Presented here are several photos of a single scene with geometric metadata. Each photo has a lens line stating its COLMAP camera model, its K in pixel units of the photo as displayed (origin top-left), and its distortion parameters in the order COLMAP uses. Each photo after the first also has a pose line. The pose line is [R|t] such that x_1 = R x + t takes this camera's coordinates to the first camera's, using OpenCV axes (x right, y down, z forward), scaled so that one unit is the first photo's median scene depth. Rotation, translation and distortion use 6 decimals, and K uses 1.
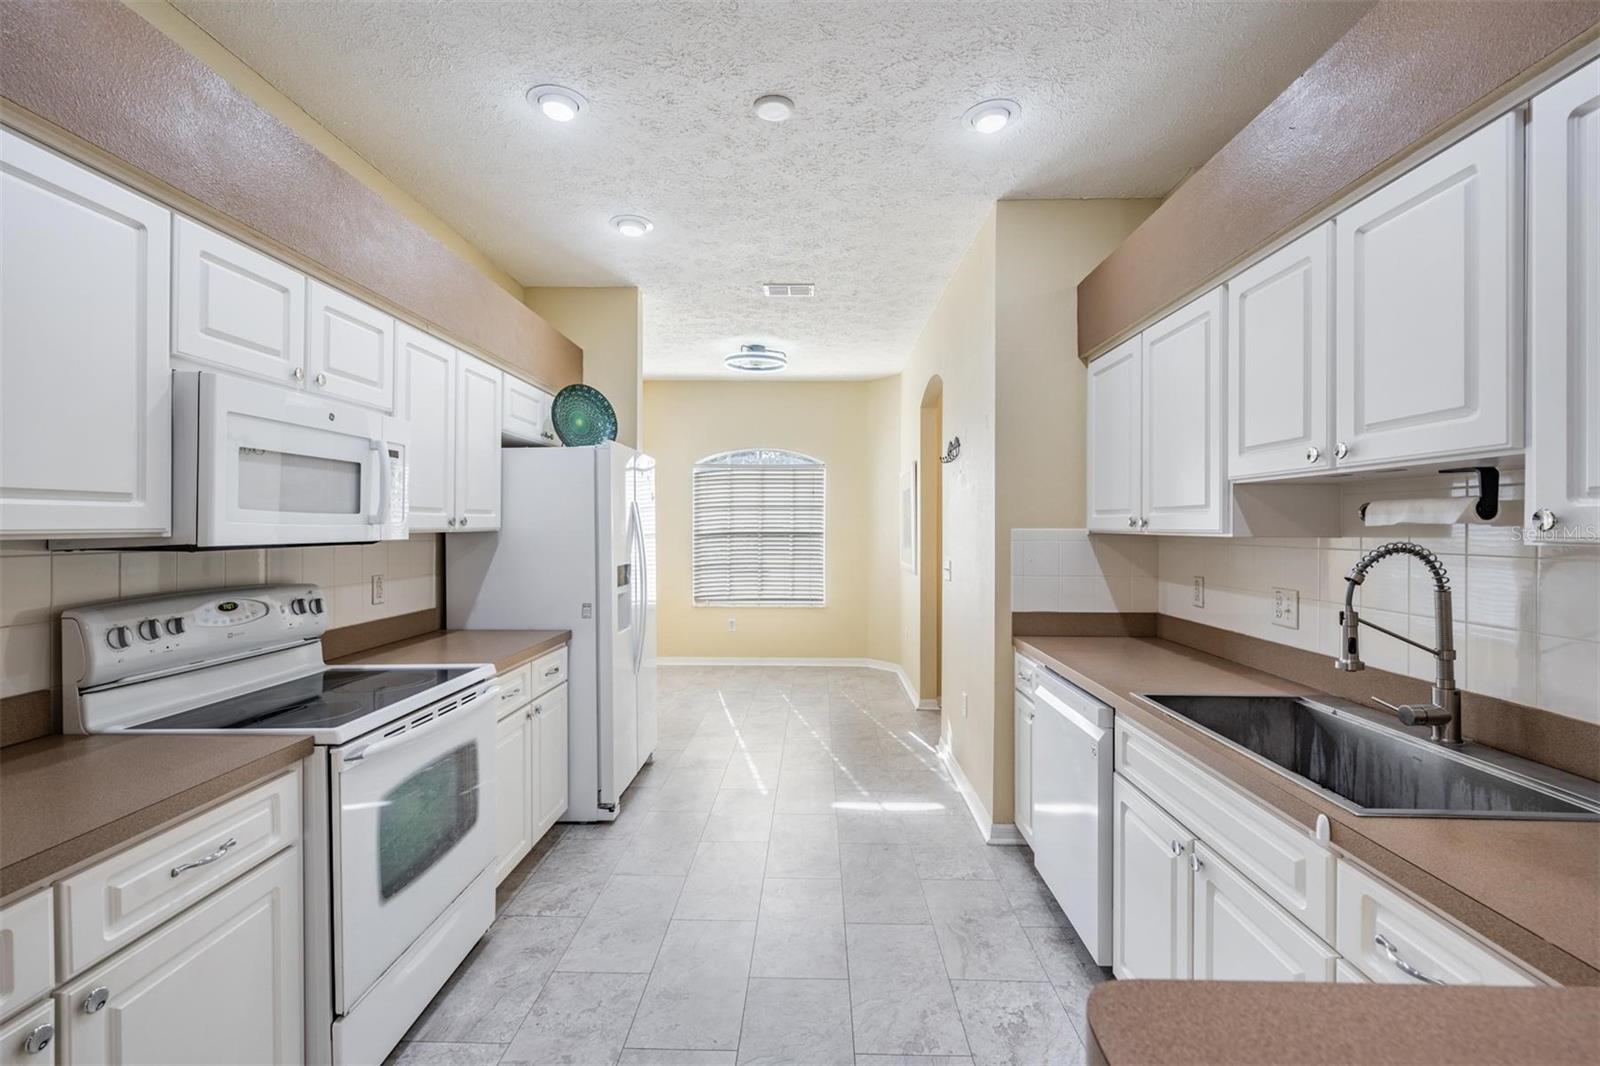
lens RADIAL K [[691.8, 0, 800.2], [0, 691.8, 522.9], [0, 0, 1]] dist [-0.000631, 0.000028]
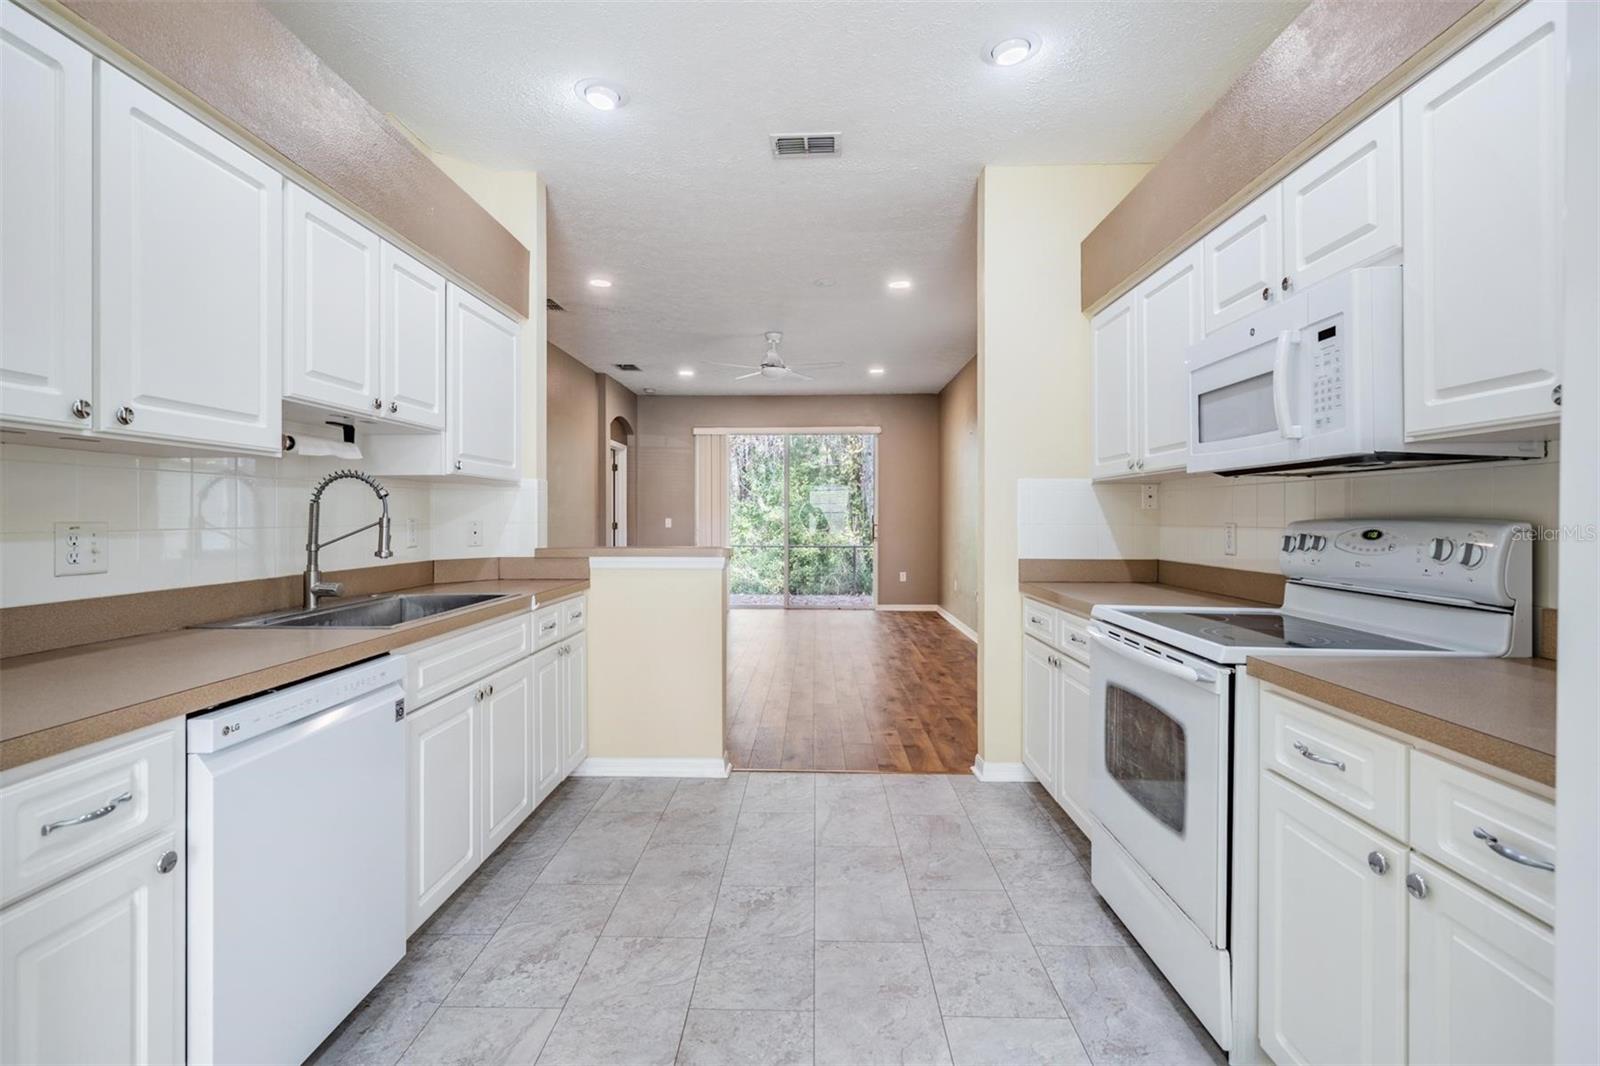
lens RADIAL K [[759.1, 0, 802.0], [0, 759.1, 521.4], [0, 0, 1]] dist [-0.000536, 0.000007]
pose [[-0.999988, -0.001063, -0.004811, -0.060072], [-0.001070, 0.999998, 0.001388, 0.103925], [0.004810, 0.001393, -0.999987, 2.029980]]
